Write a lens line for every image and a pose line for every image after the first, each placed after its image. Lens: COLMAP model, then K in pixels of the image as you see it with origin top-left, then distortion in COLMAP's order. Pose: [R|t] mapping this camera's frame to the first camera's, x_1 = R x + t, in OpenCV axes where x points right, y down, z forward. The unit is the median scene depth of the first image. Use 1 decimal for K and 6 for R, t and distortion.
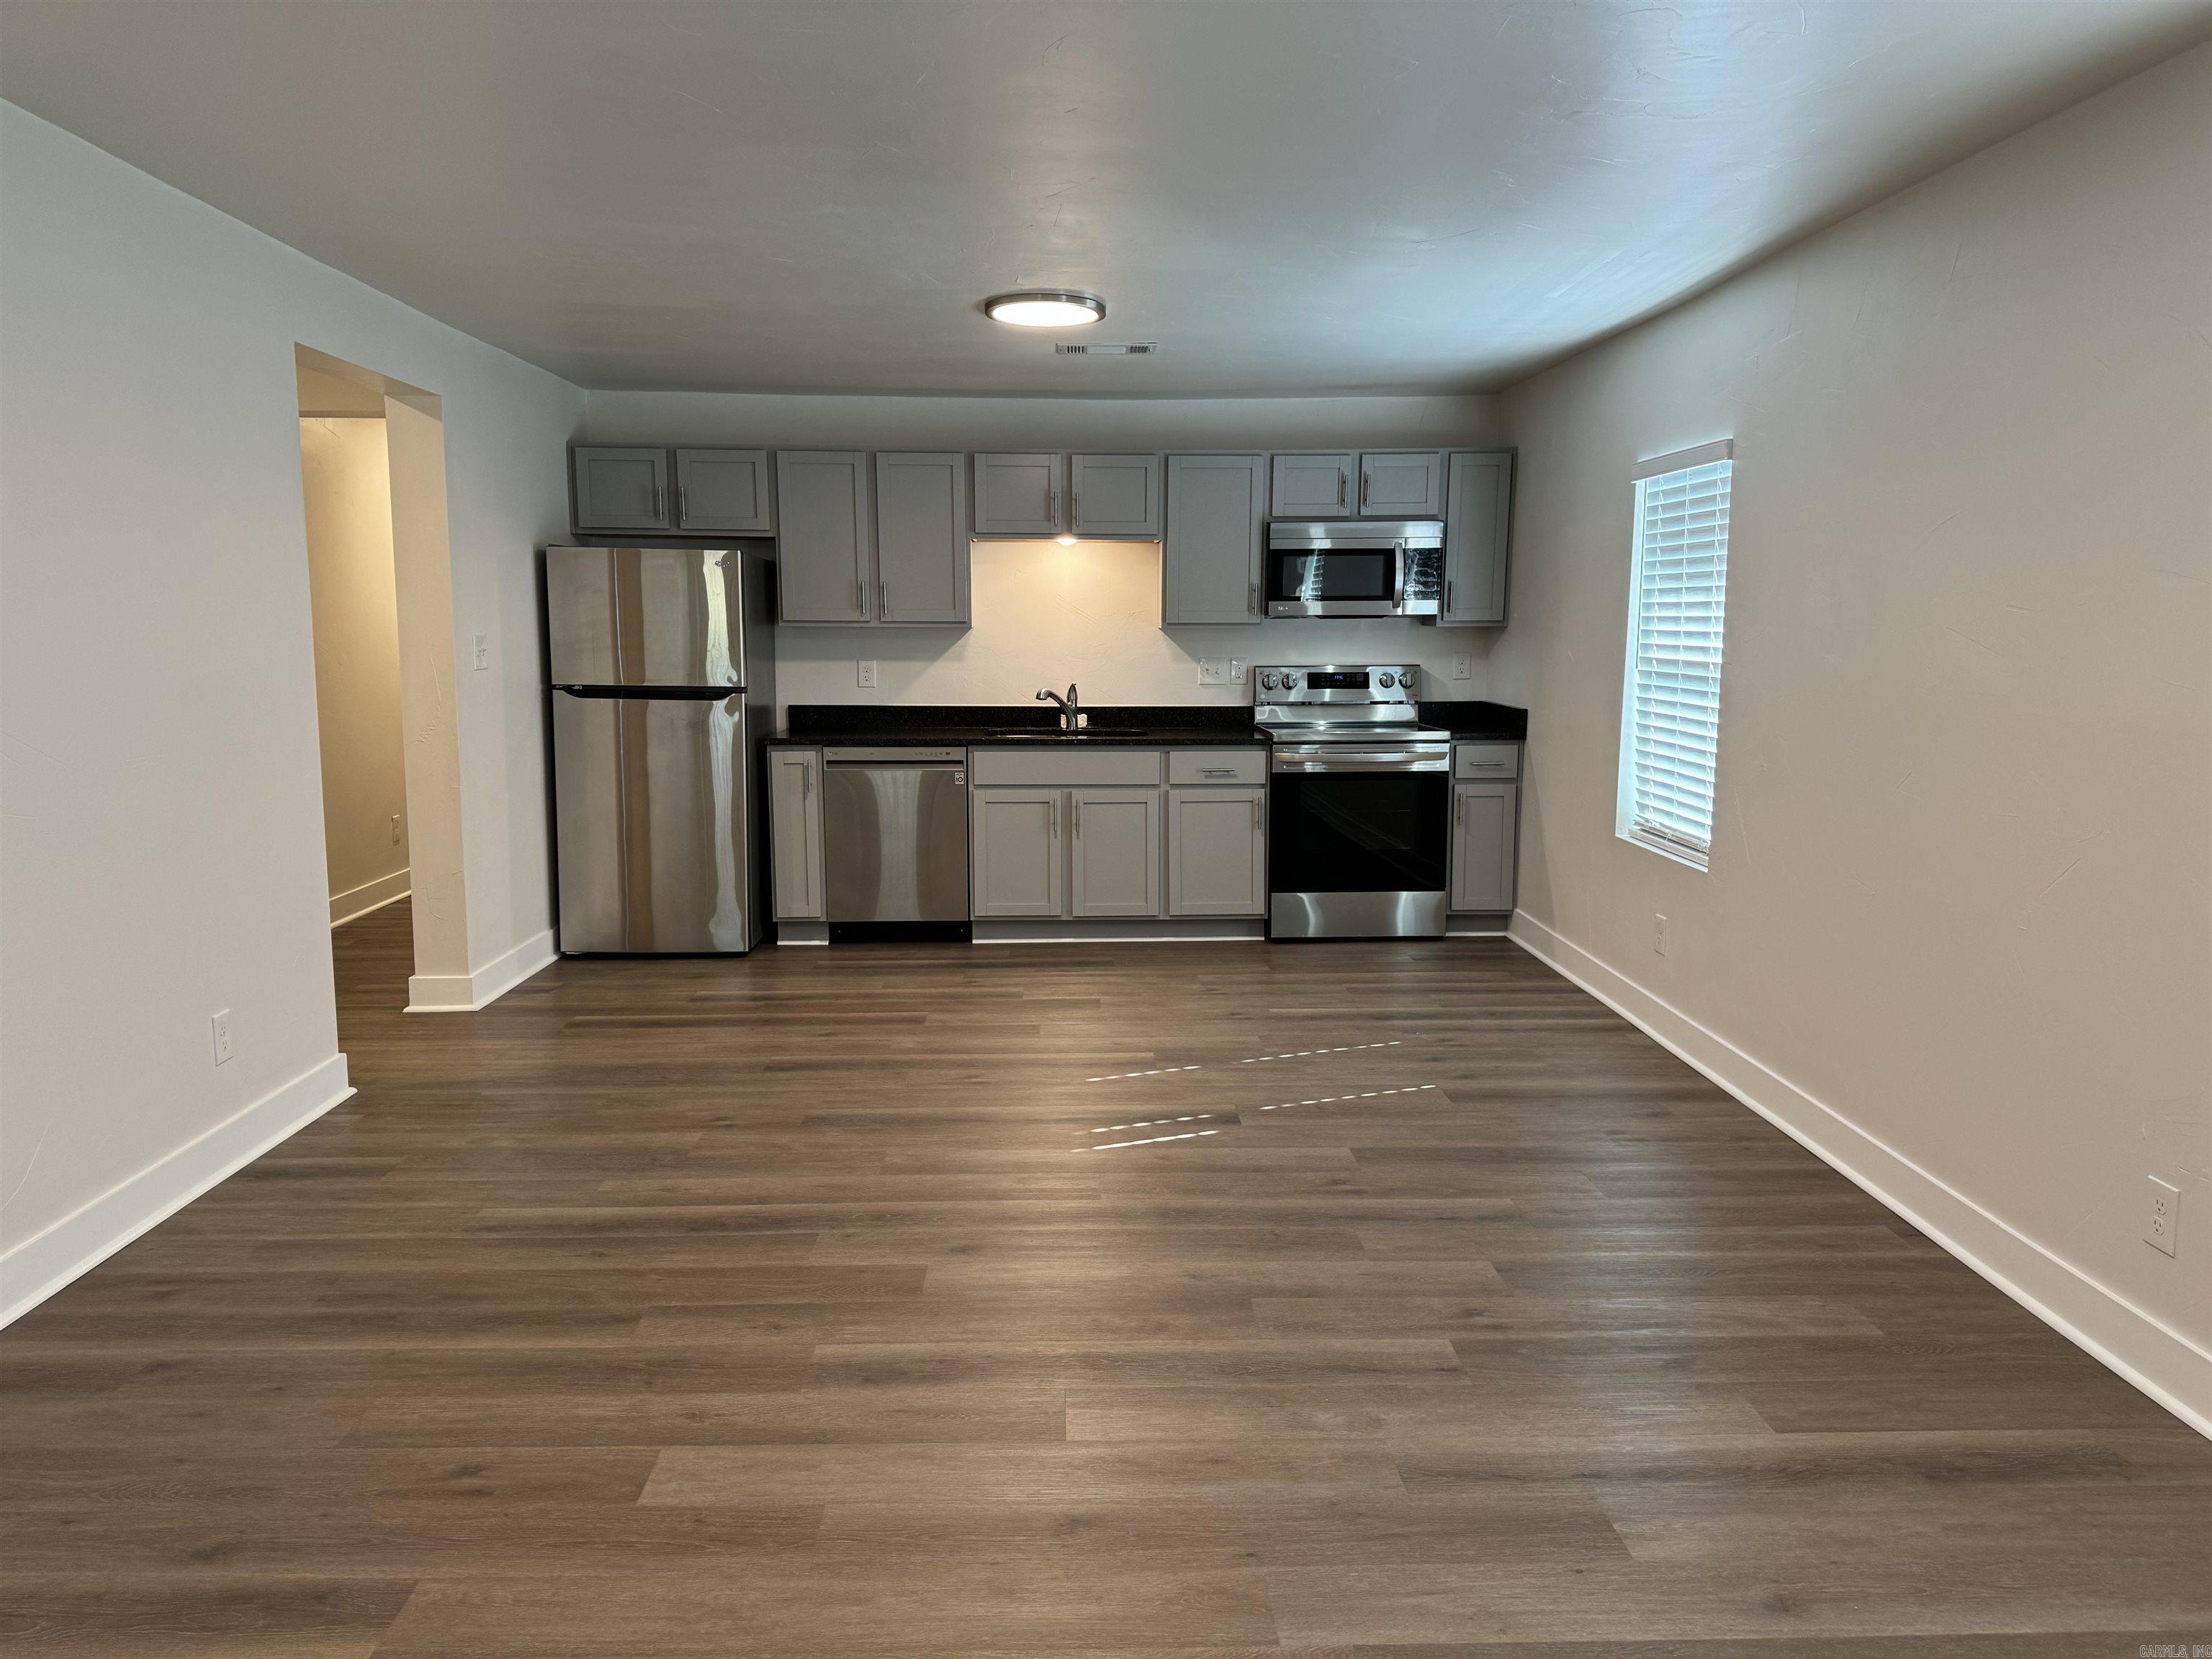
lens RADIAL K [[1538.6, 0, 1106.0], [0, 1538.6, 829.5], [0, 0, 1]] dist [0.130350, -0.241224]
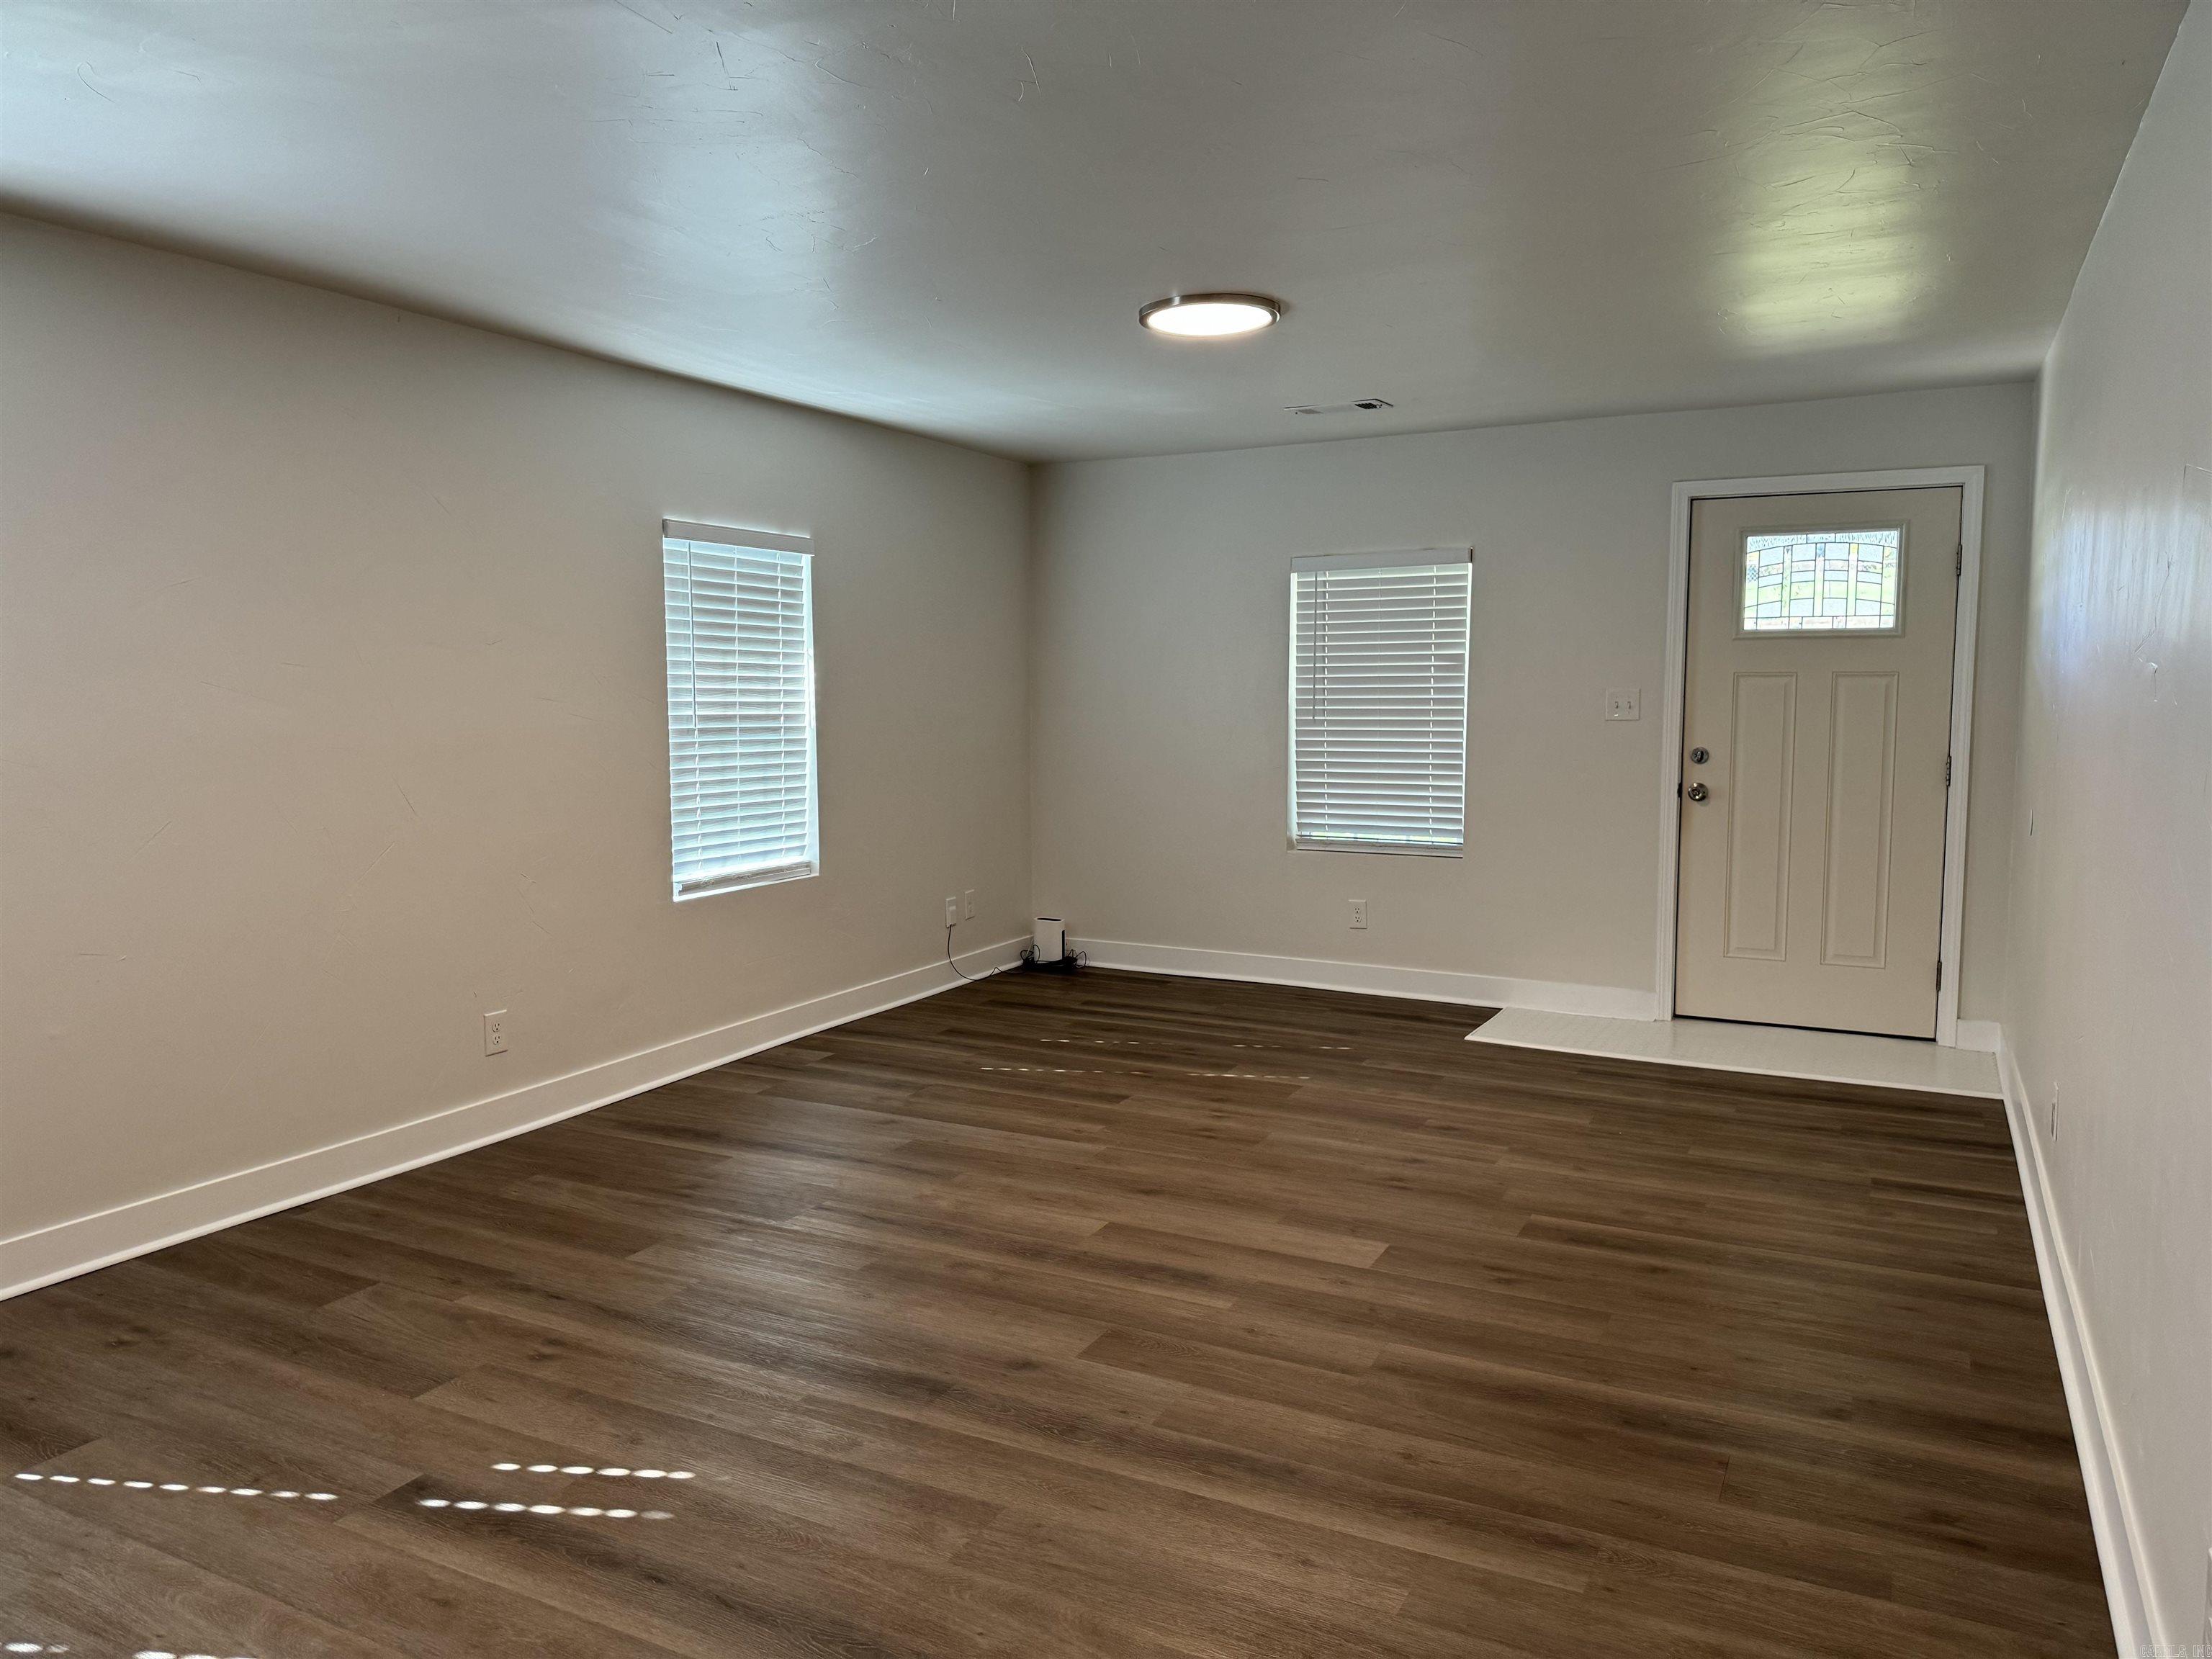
lens RADIAL K [[1538.6, 0, 1106.0], [0, 1538.6, 829.5], [0, 0, 1]] dist [0.130350, -0.241224]
pose [[-0.871185, -0.050574, 0.488343, -0.292495], [0.064889, 0.974093, 0.216640, -0.119277], [-0.486648, 0.220422, -0.845333, 0.873345]]
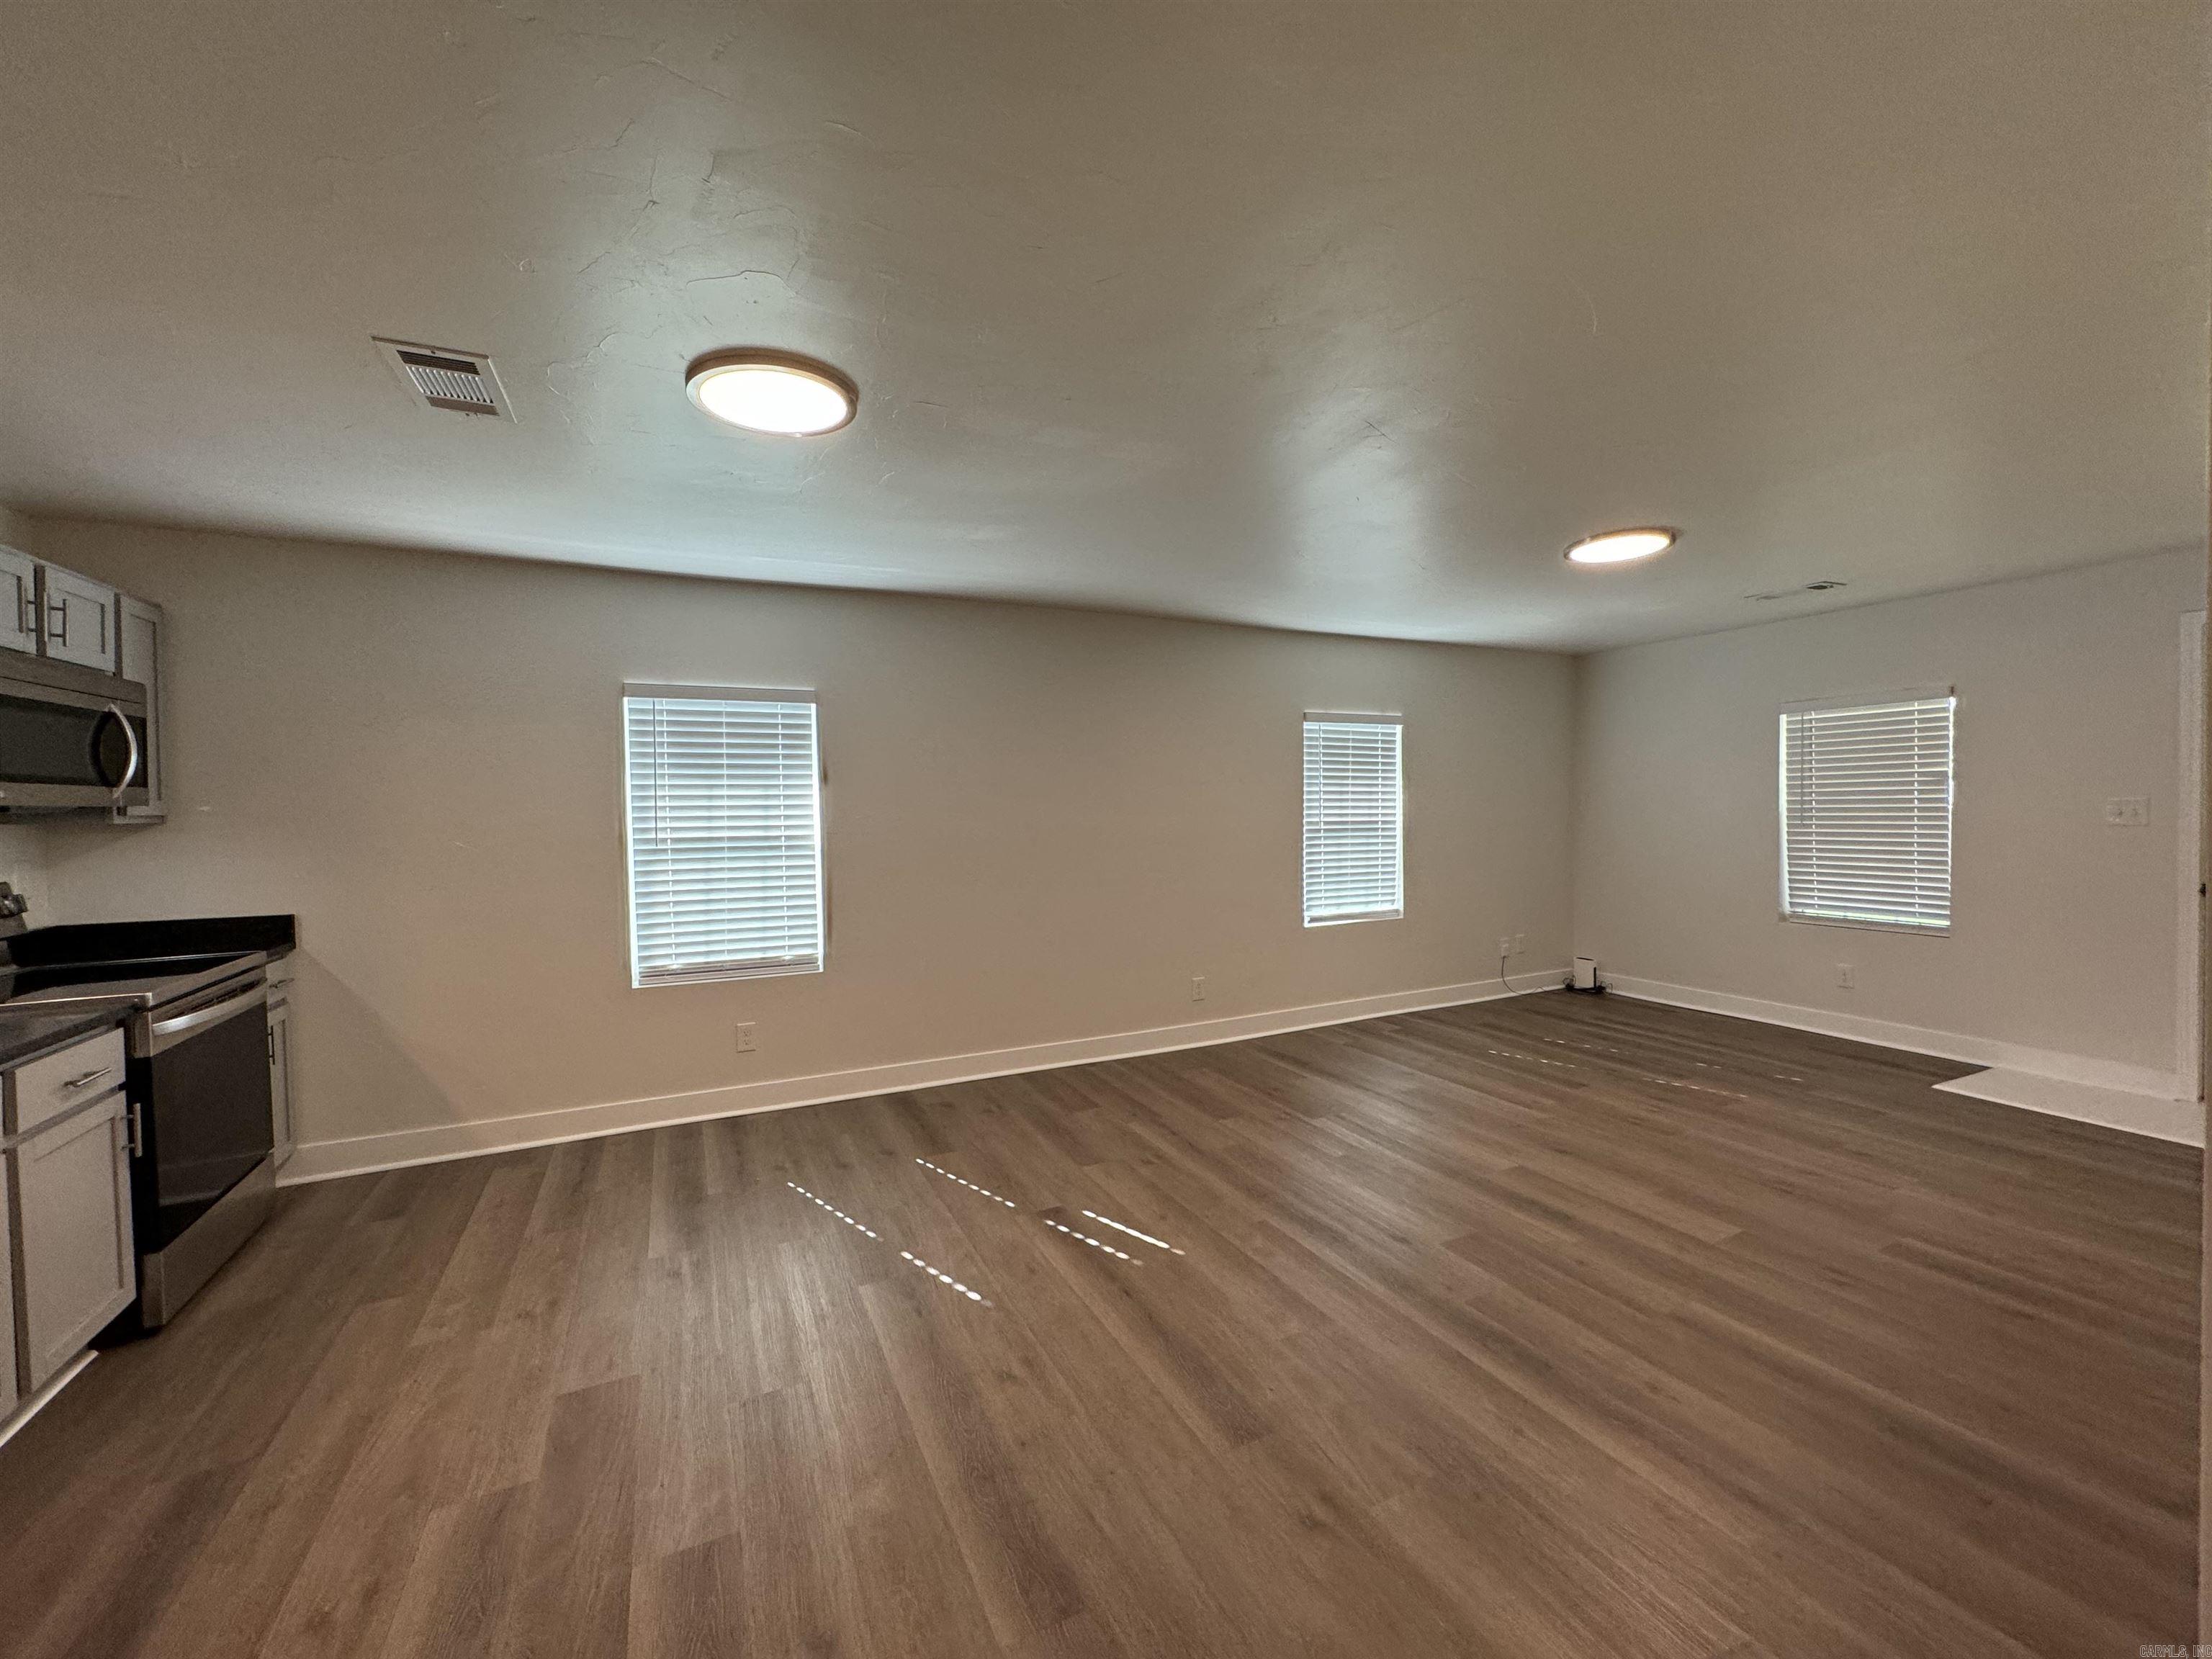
lens RADIAL K [[885.0, 0, 1099.8], [0, 885.0, 833.7], [0, 0, 1]] dist [-0.007101, 0.000045]
pose [[-0.402122, -0.026146, 0.915213, -0.365394], [0.139112, 0.986242, 0.089297, -0.104468], [-0.904956, 0.163226, -0.392953, 0.780914]]
